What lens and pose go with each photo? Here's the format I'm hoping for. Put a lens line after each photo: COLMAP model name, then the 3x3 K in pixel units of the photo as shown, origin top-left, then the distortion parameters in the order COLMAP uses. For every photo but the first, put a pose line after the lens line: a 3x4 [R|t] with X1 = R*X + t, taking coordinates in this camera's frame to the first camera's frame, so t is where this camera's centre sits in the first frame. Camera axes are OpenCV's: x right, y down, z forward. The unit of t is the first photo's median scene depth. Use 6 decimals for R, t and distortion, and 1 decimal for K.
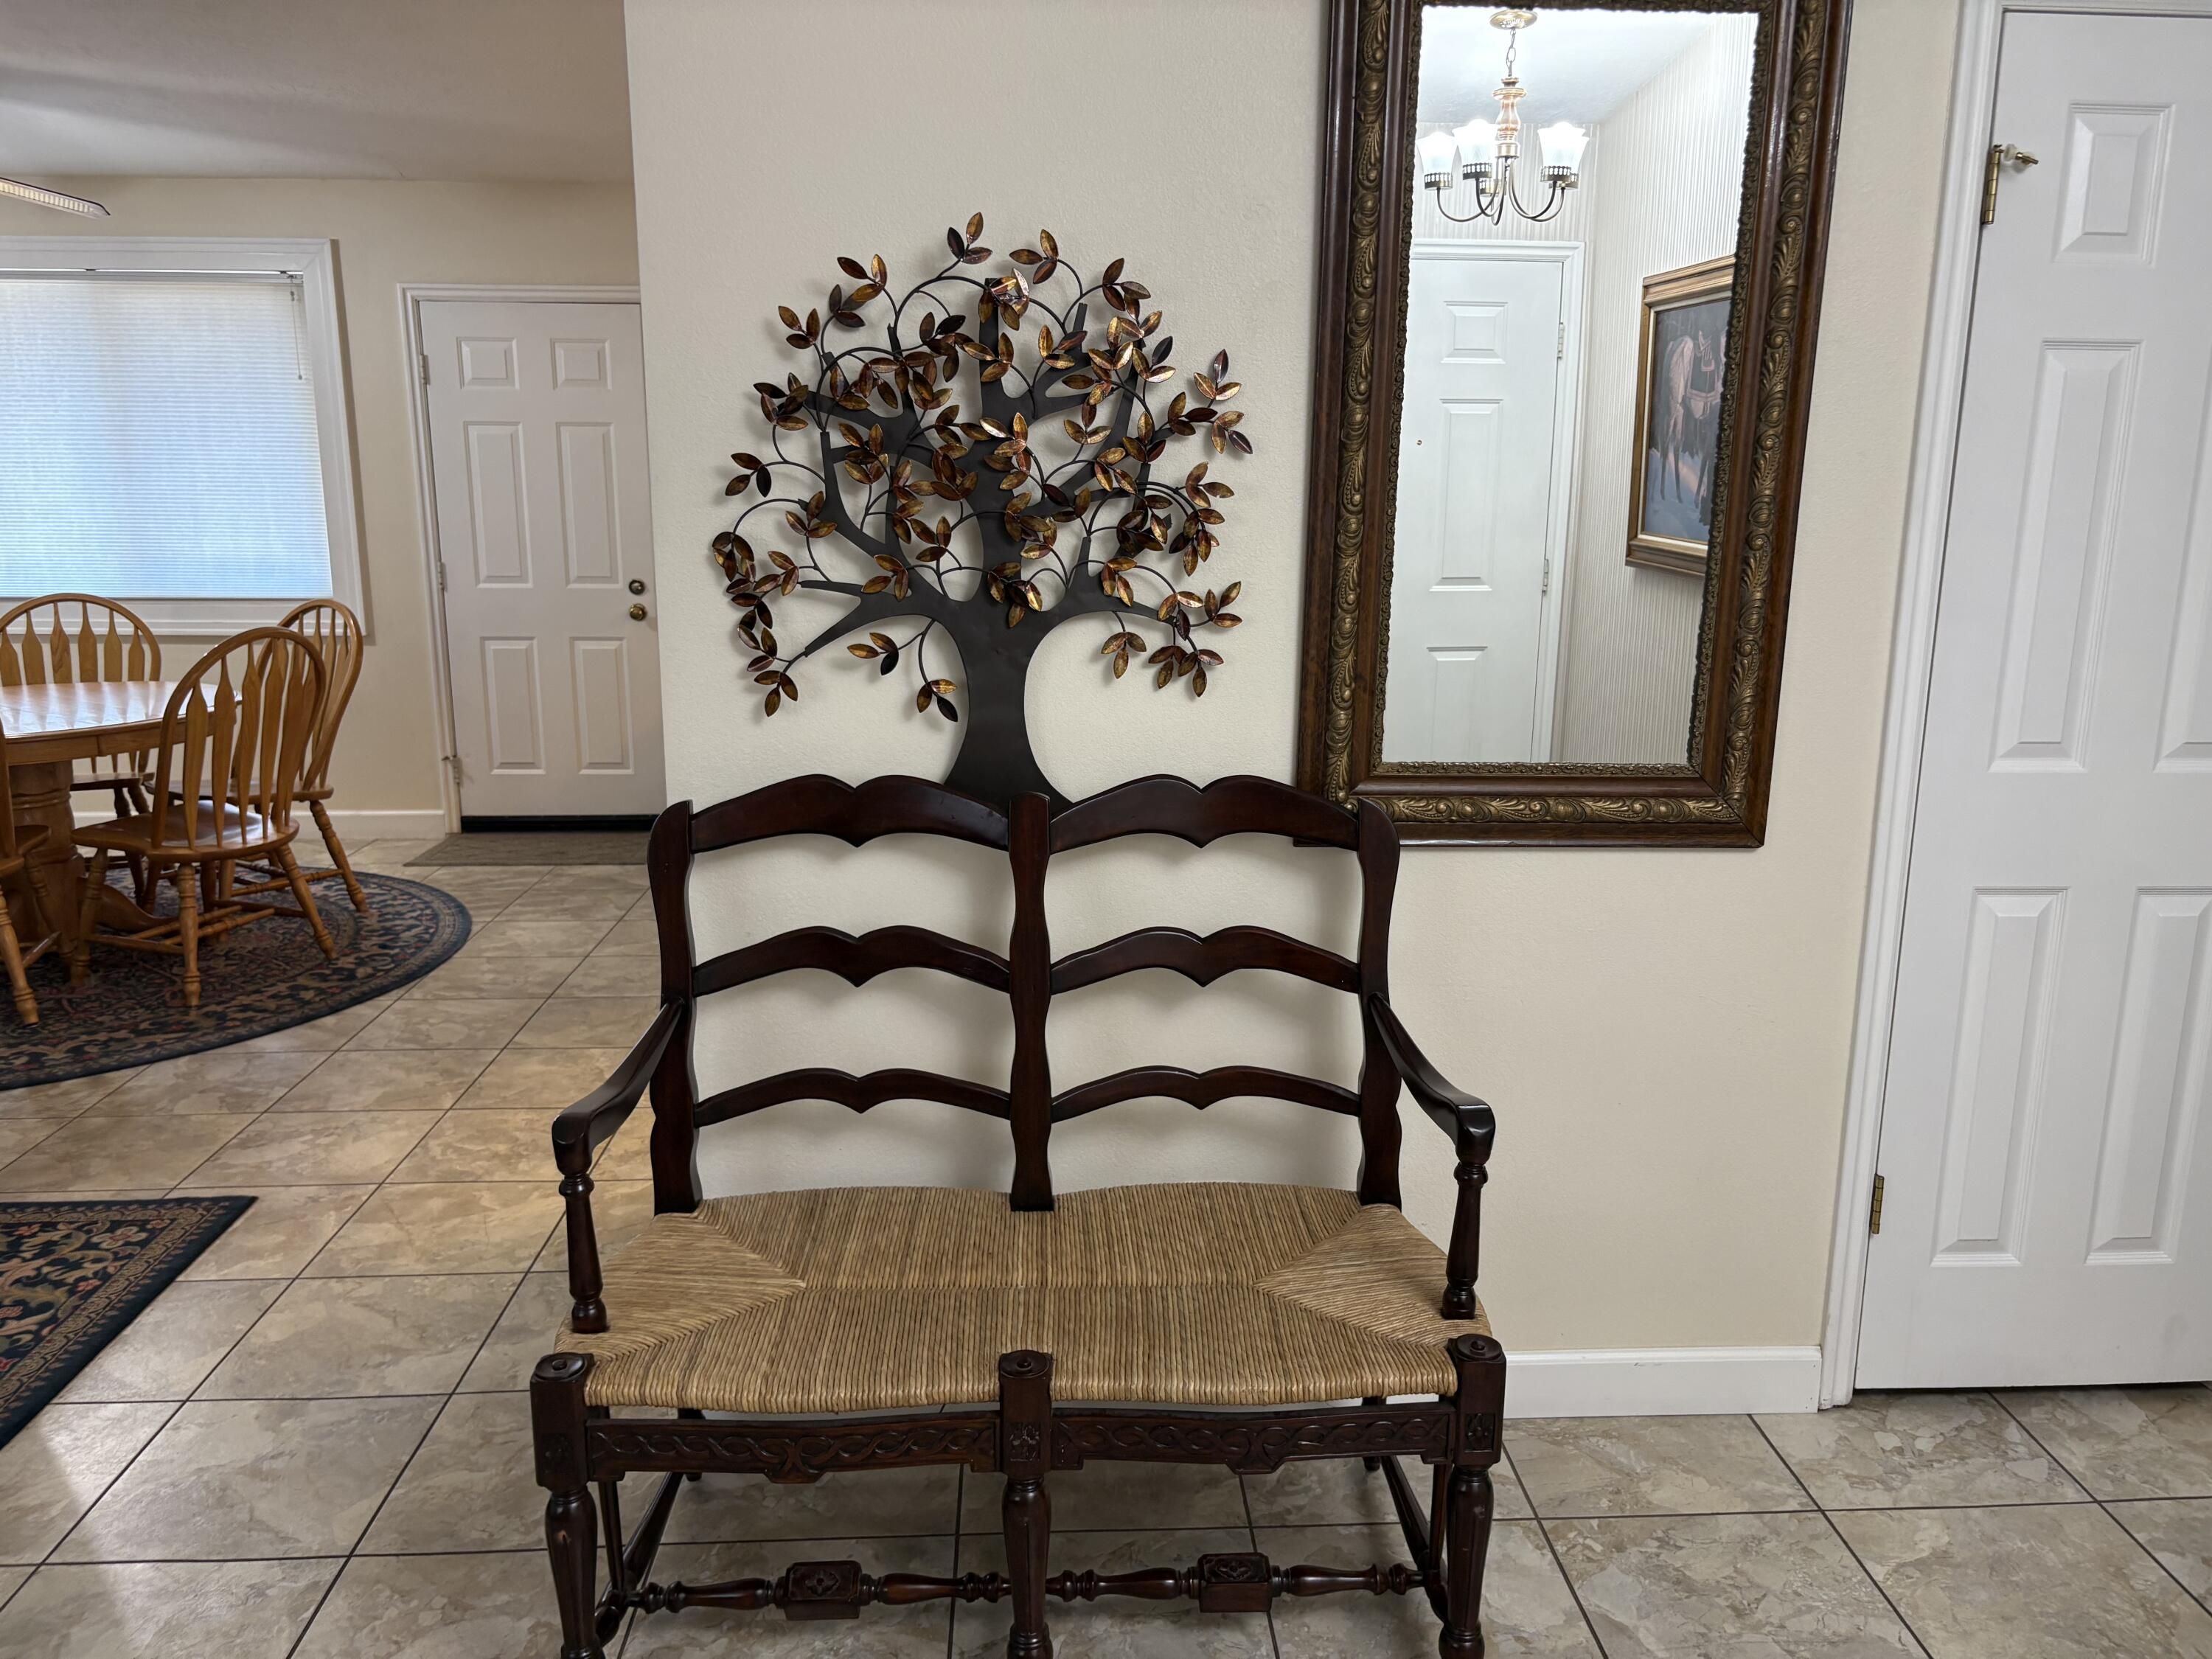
lens RADIAL K [[1682.4, 0, 1118.8], [0, 1682.4, 837.3], [0, 0, 1]] dist [0.041450, -0.049580]
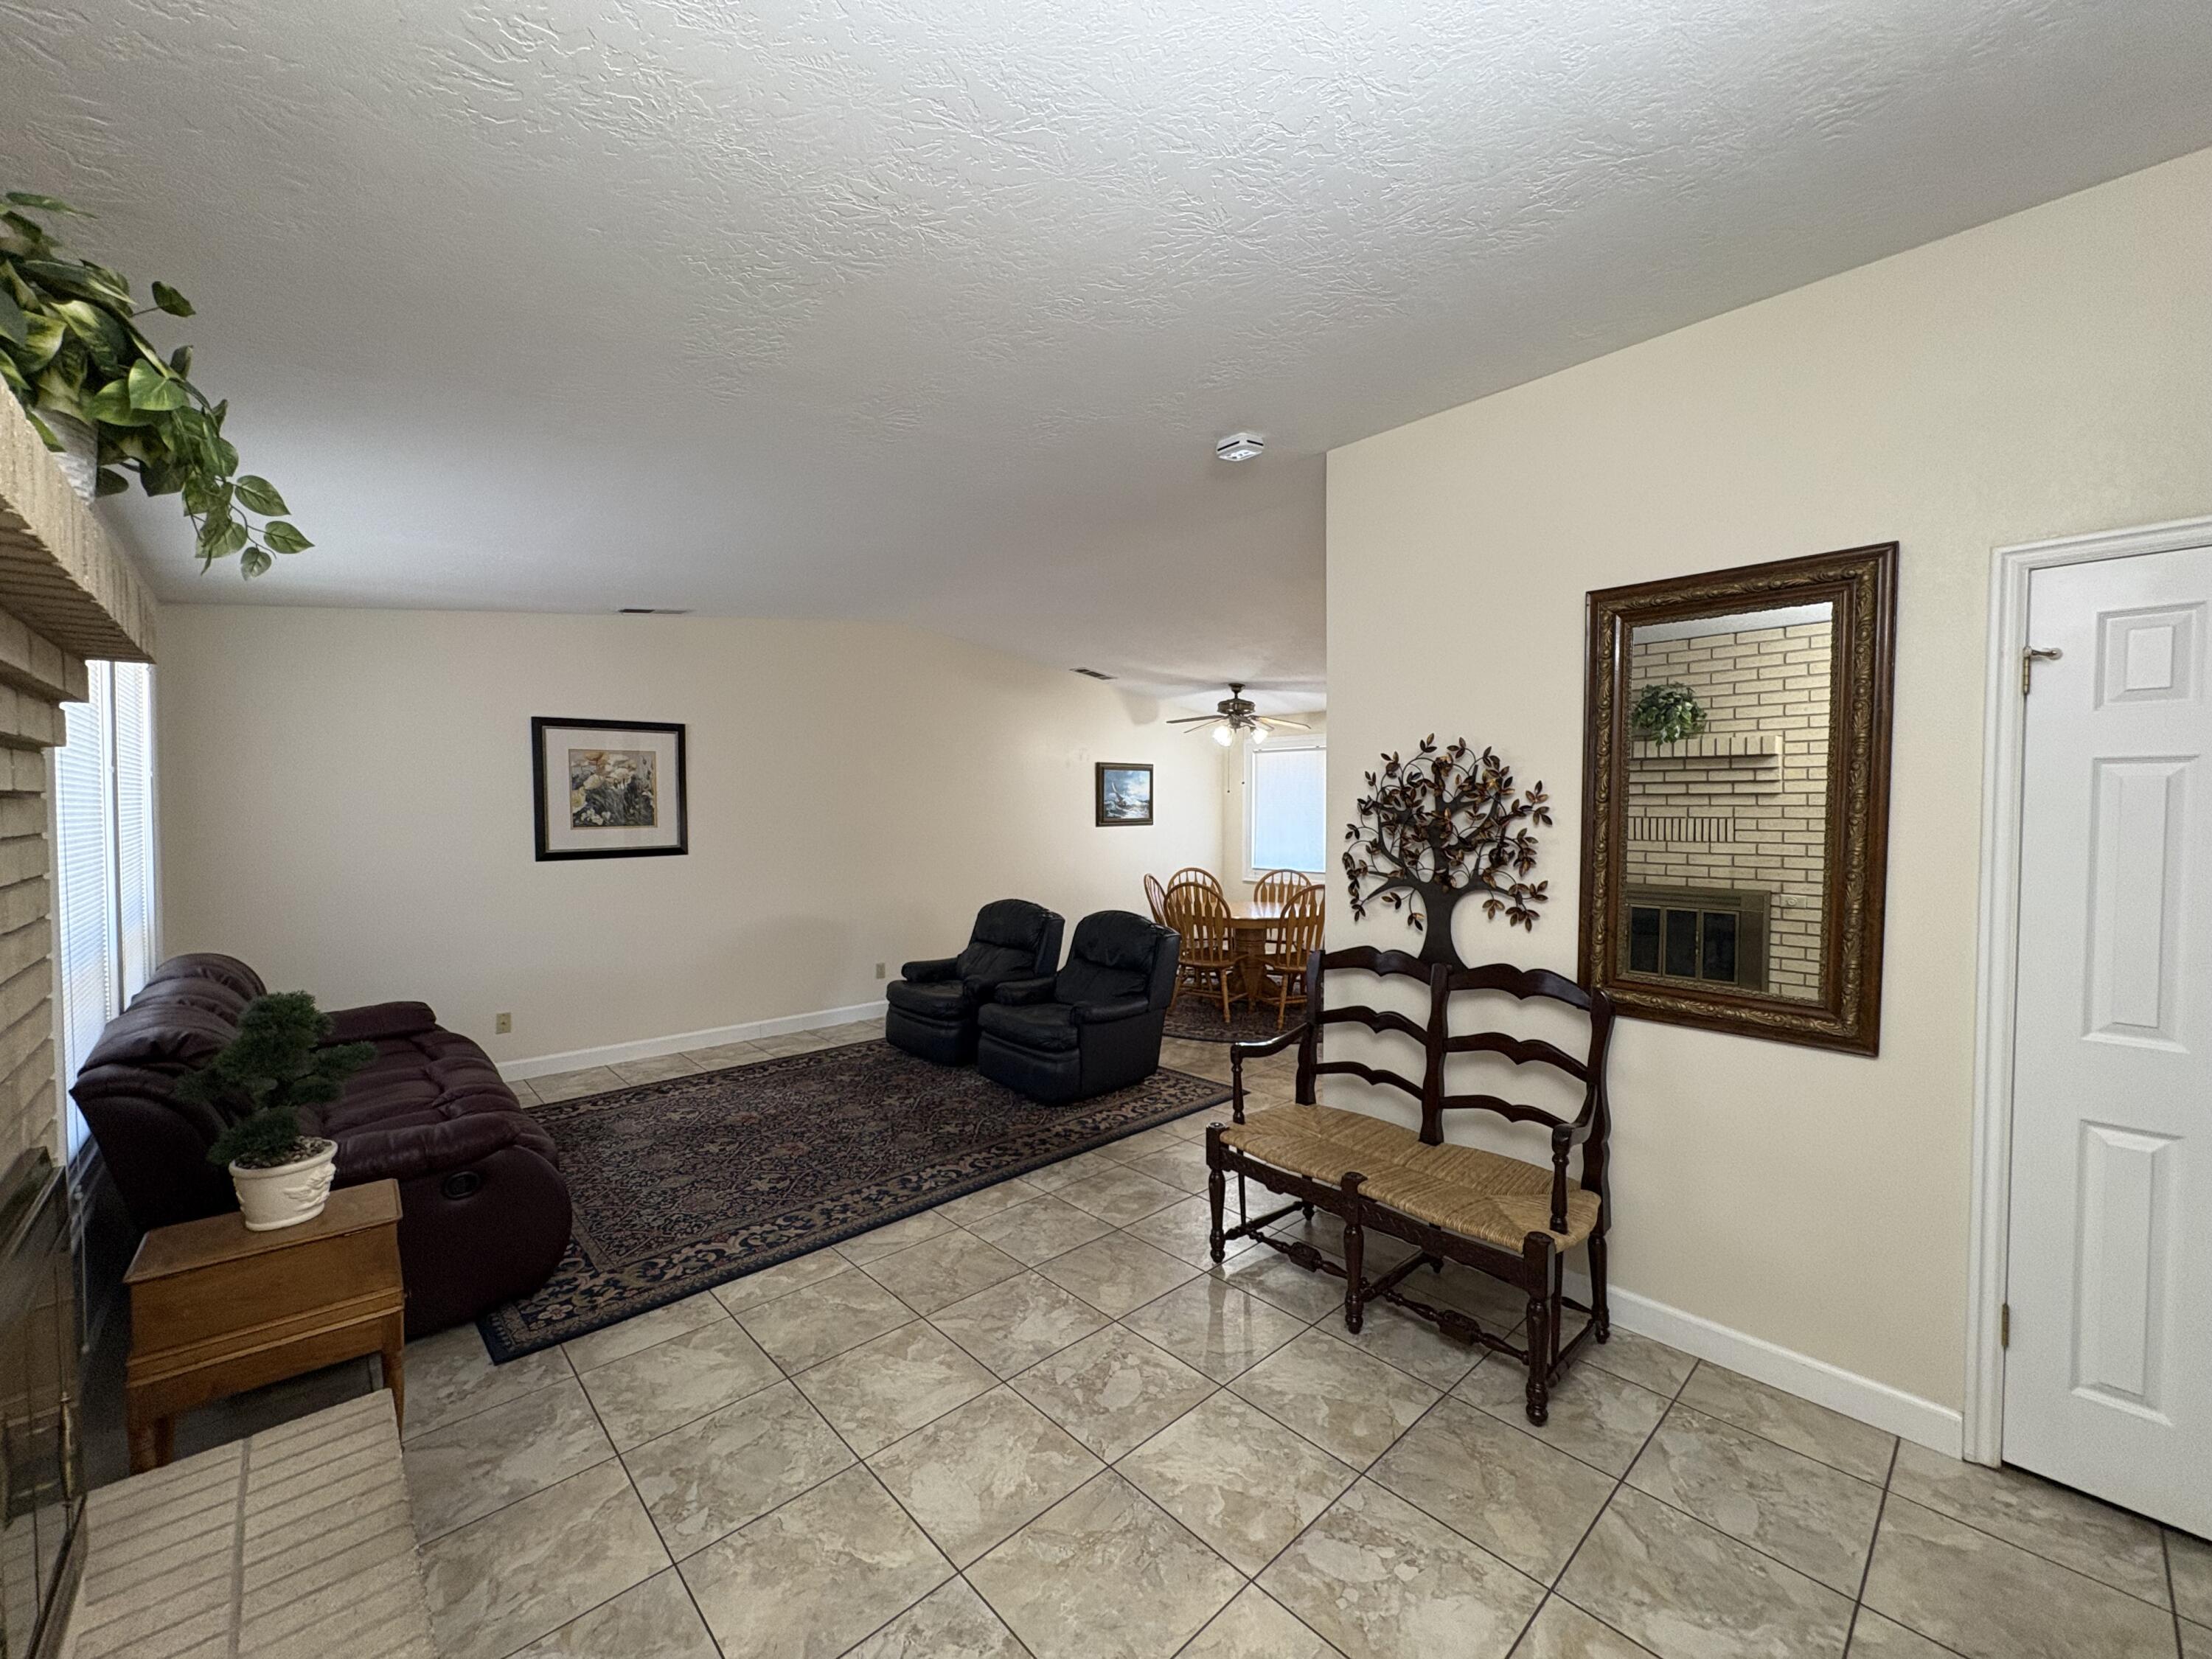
lens RADIAL K [[881.2, 0, 1098.7], [0, 881.2, 834.5], [0, 0, 1]] dist [0.002176, 0.000368]
pose [[0.631737, 0.015468, -0.775028, 0.603391], [-0.163547, 0.979956, -0.113751, 0.016778], [0.757734, 0.198614, 0.621604, -0.183139]]
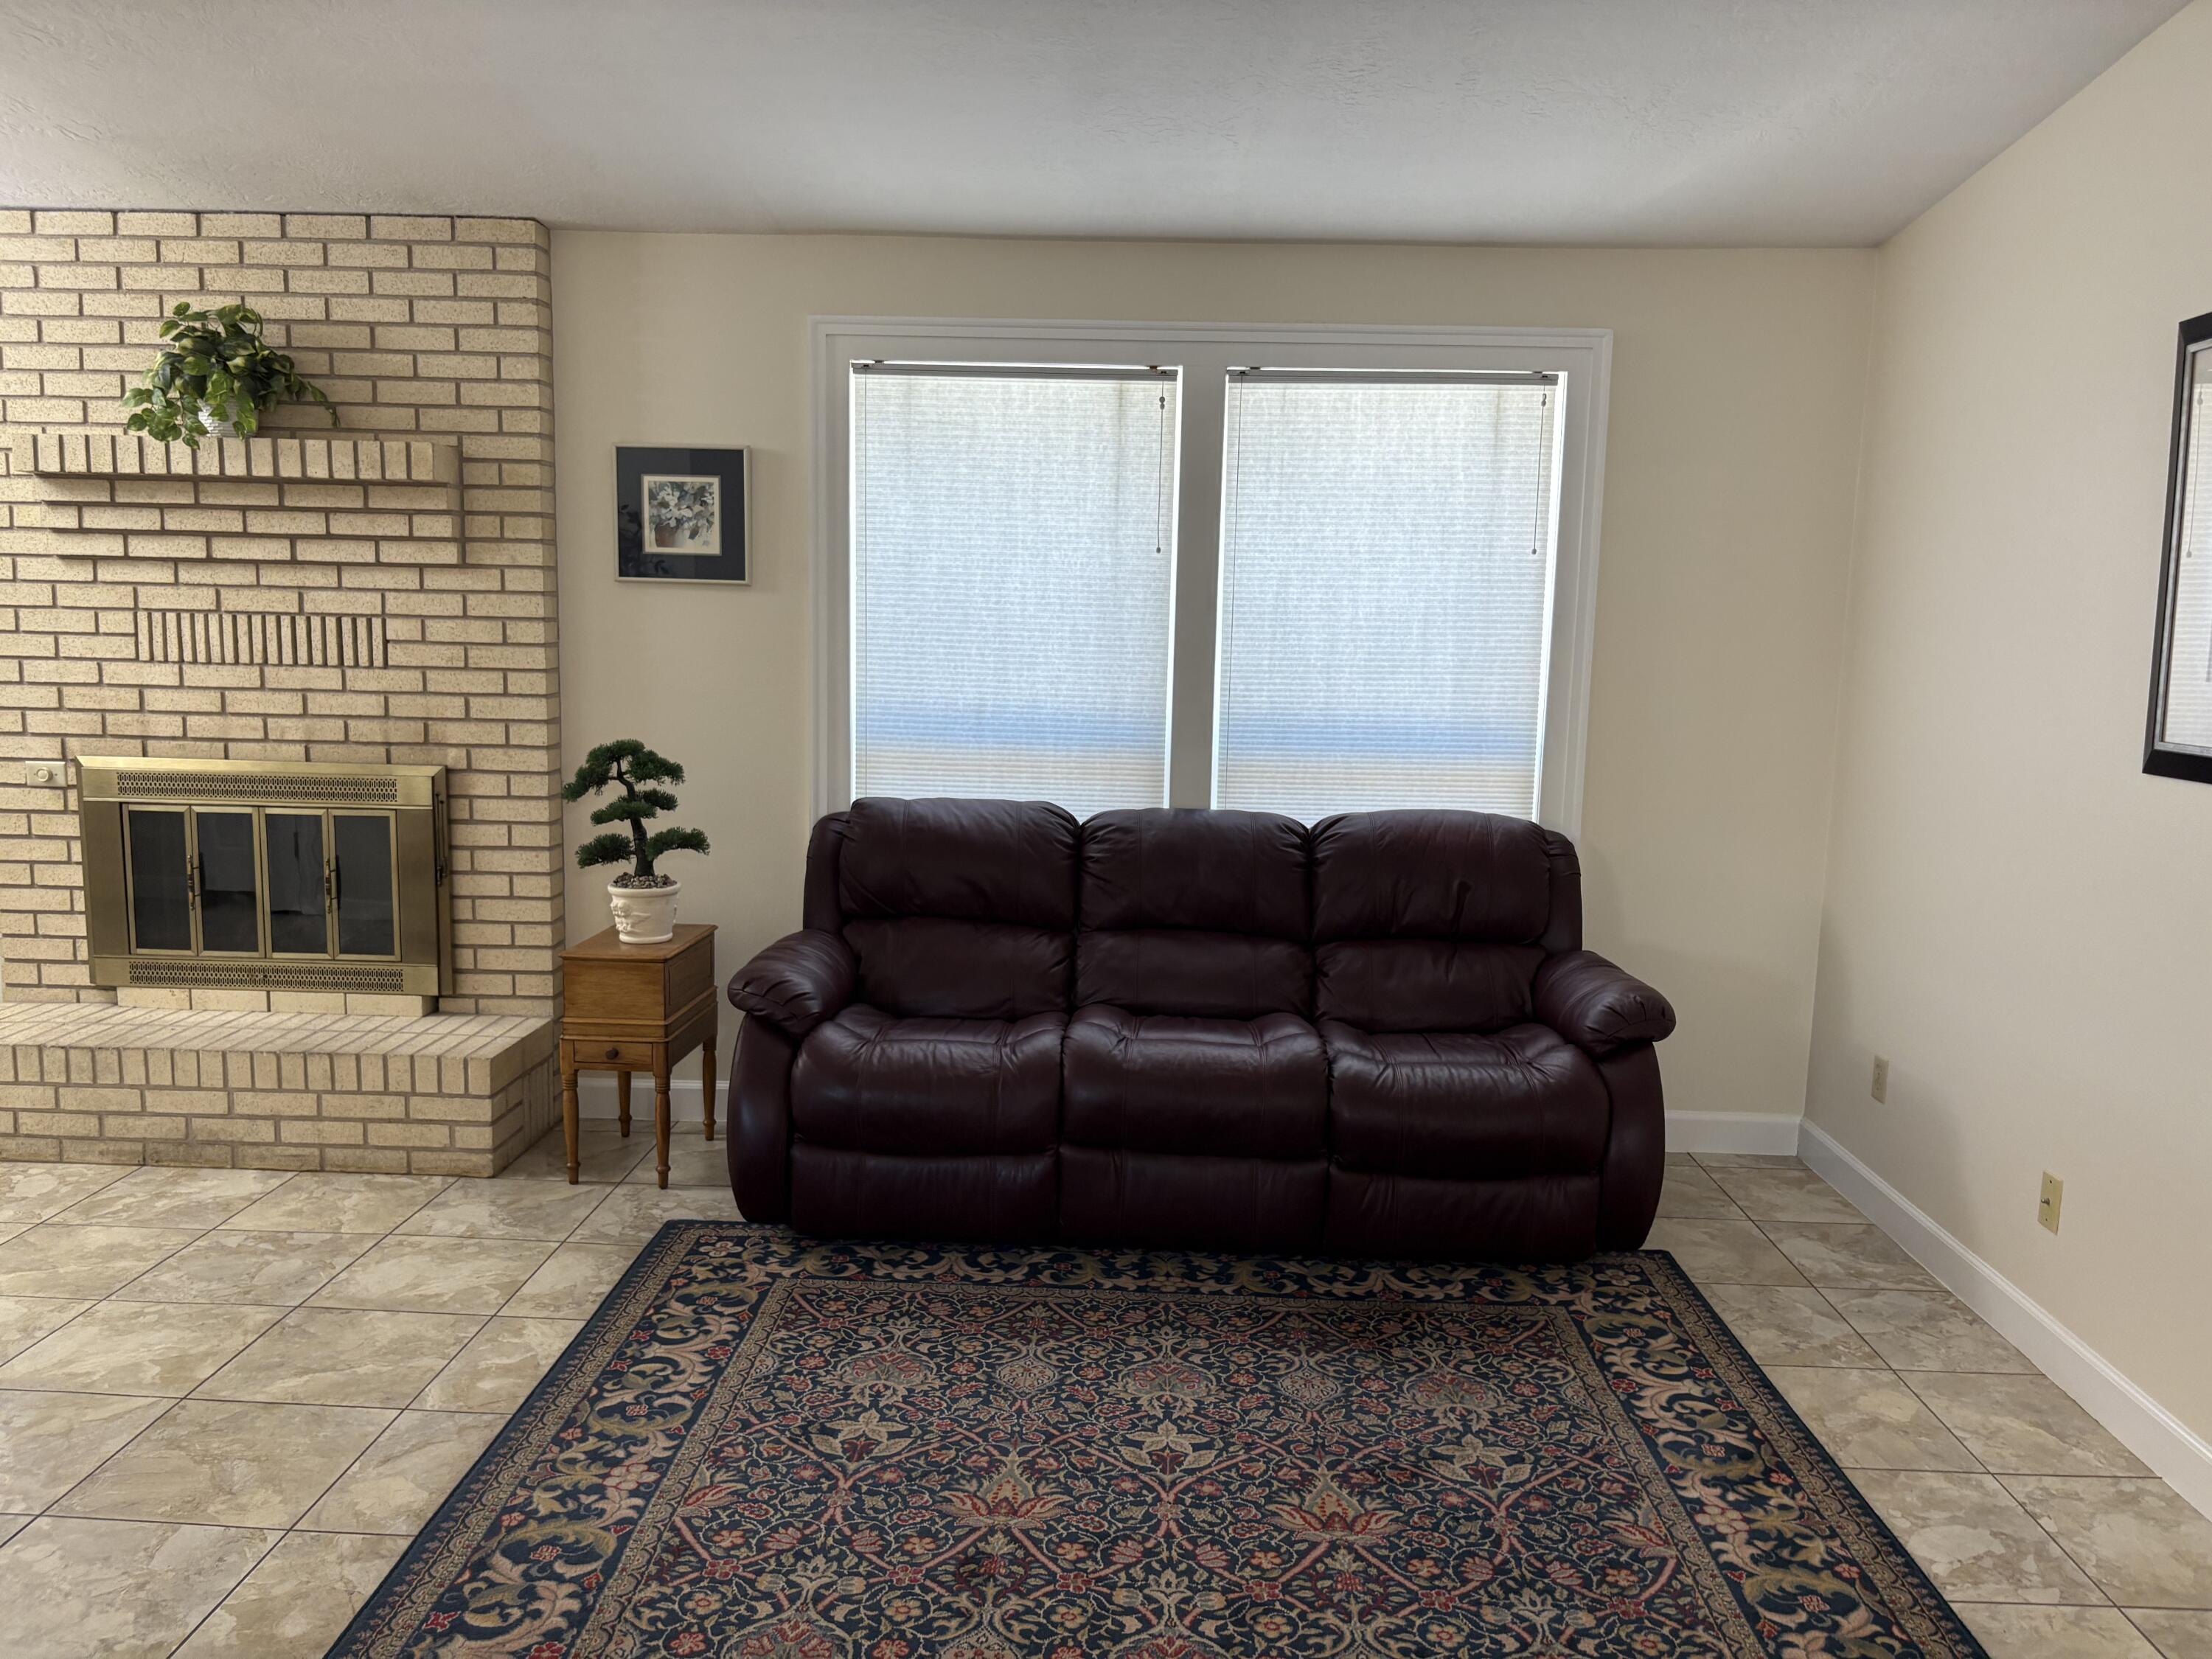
lens RADIAL K [[1682.4, 0, 1118.8], [0, 1682.4, 837.3], [0, 0, 1]] dist [0.041450, -0.049580]
pose [[-0.995790, -0.044279, 0.080261, -1.249210], [-0.013528, 0.936993, 0.349087, -0.363552], [-0.090661, 0.346531, -0.933647, 1.520396]]
